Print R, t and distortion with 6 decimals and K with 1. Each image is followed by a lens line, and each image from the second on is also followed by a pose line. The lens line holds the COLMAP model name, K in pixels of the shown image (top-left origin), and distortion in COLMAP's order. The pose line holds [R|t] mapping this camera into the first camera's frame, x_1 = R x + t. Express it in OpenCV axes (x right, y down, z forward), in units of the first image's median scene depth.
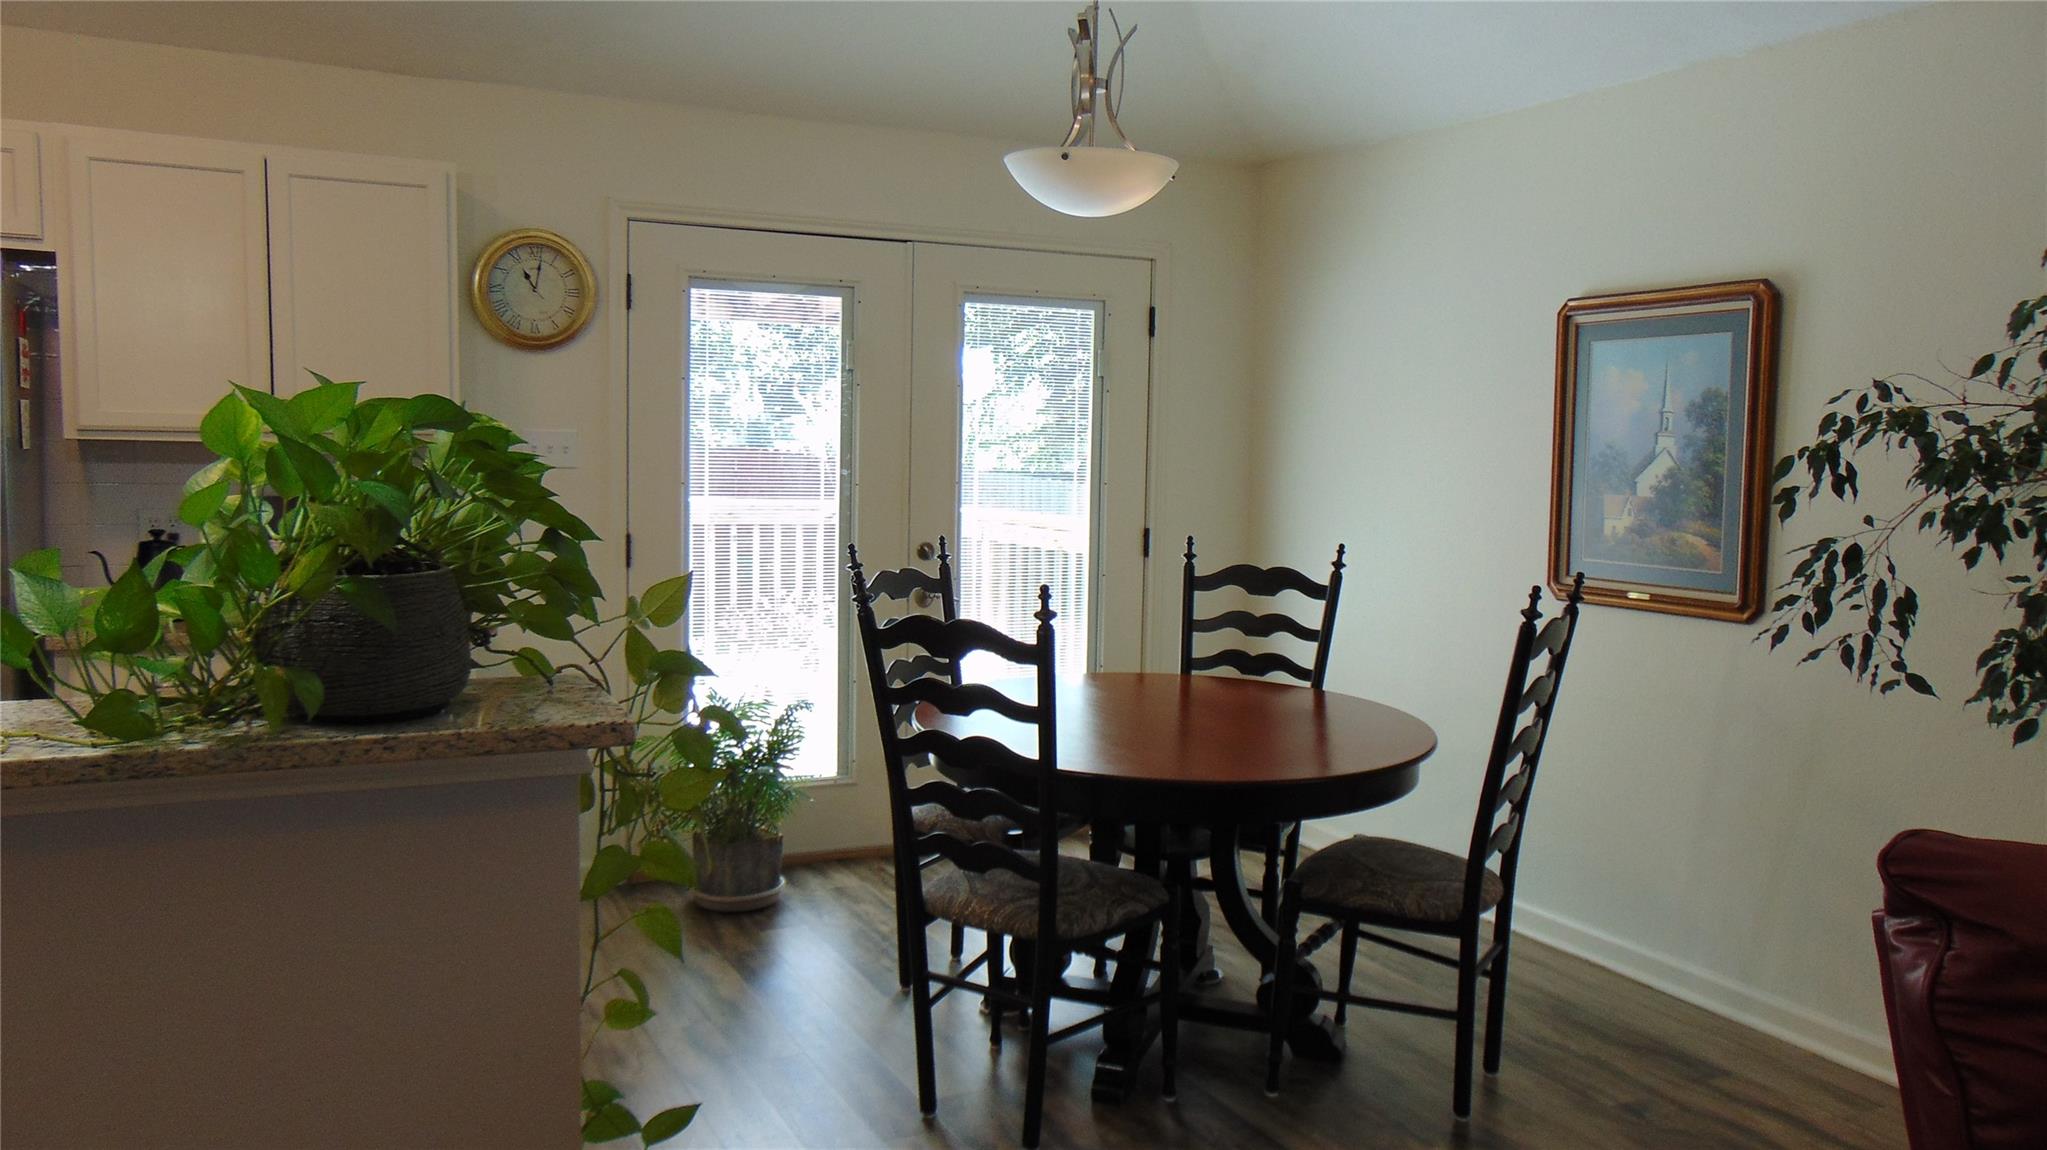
lens RADIAL K [[1534.1, 0, 1020.6], [0, 1534.1, 571.3], [0, 0, 1]] dist [-0.042017, 0.081994]
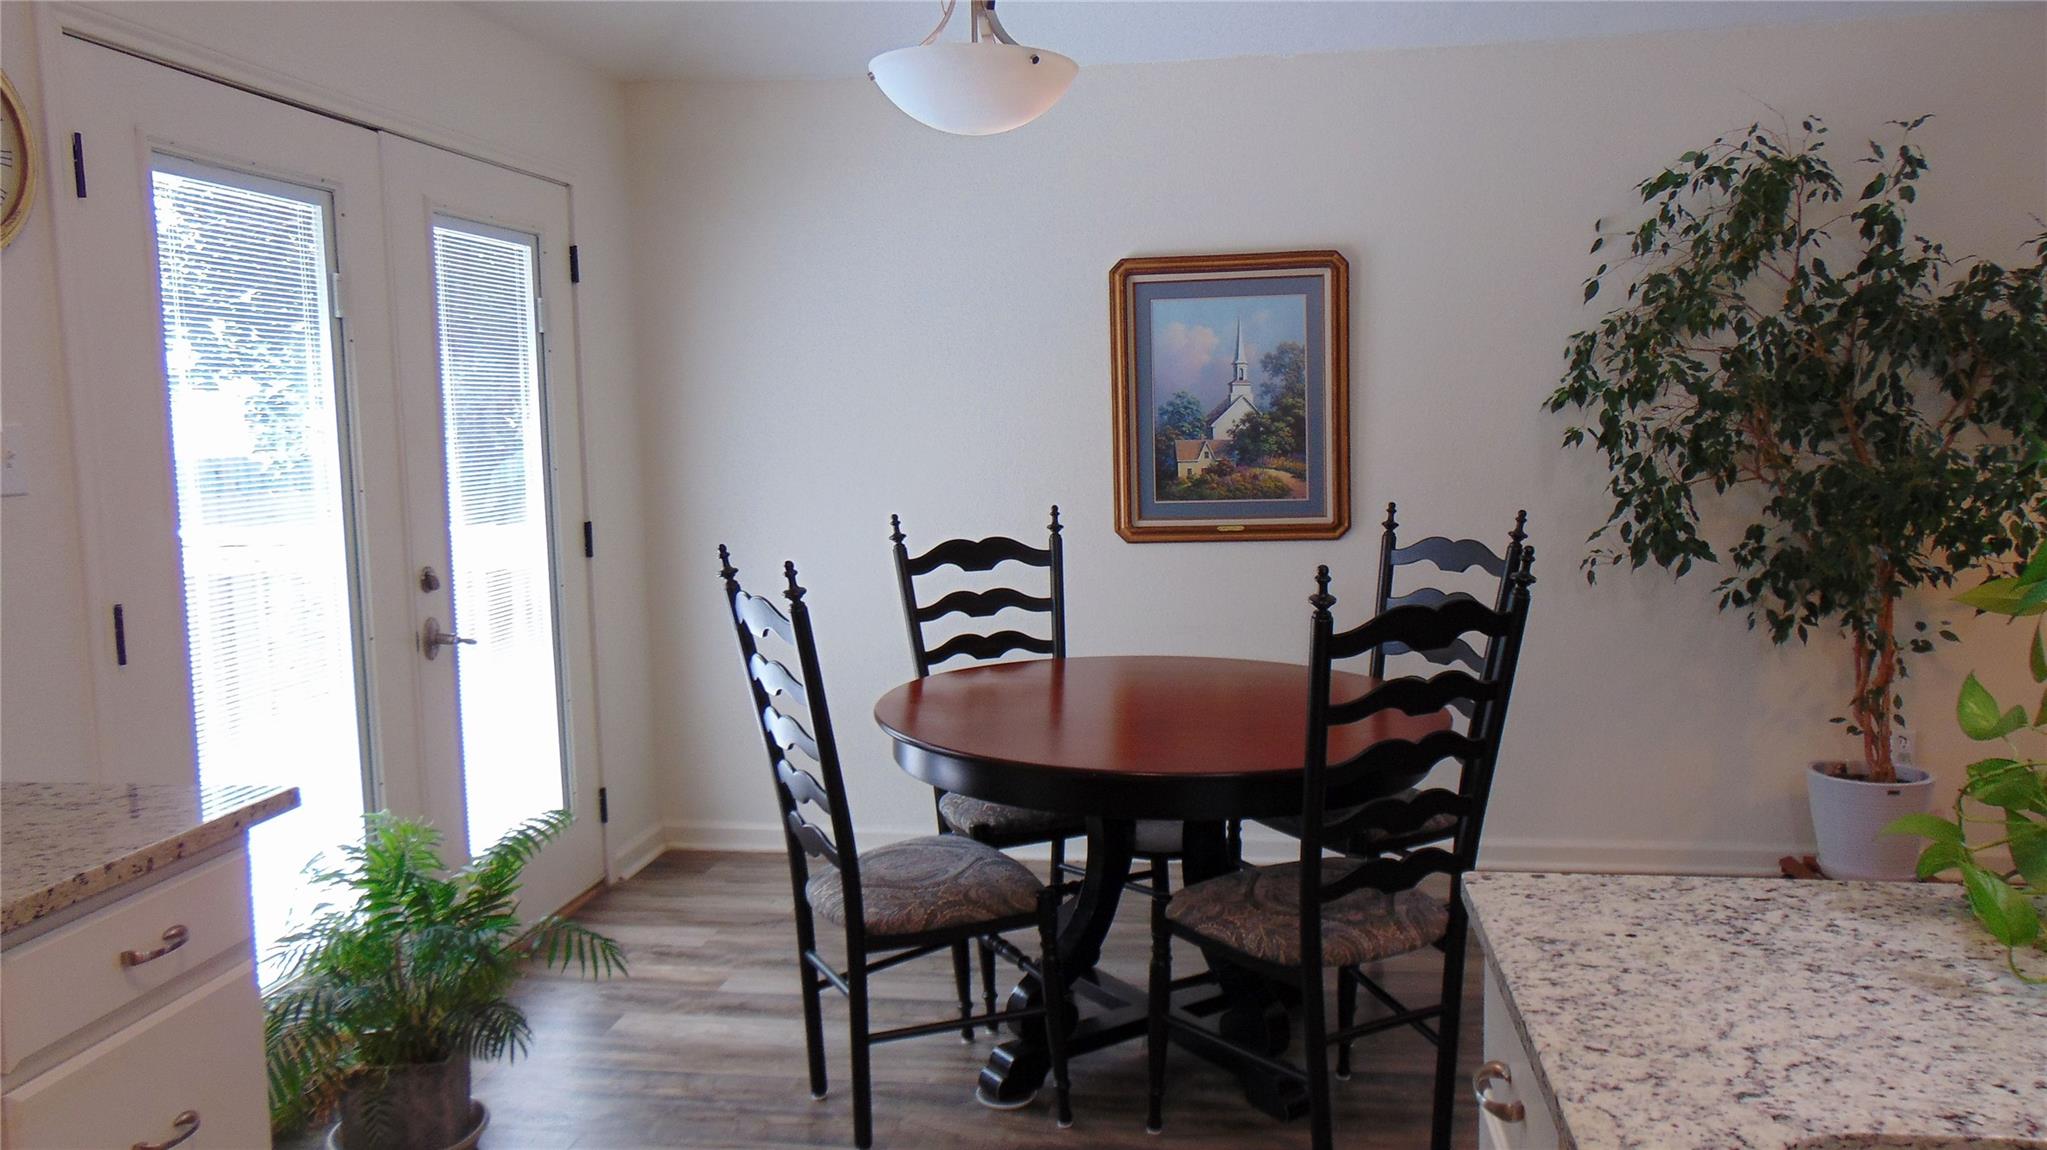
lens RADIAL K [[1534.1, 0, 1027.9], [0, 1534.1, 565.5], [0, 0, 1]] dist [-0.042017, 0.081994]
pose [[0.571766, -0.114882, 0.812334, -0.582033], [0.104852, 0.992260, 0.066527, -0.046156], [-0.813689, 0.047137, 0.579386, 0.459759]]
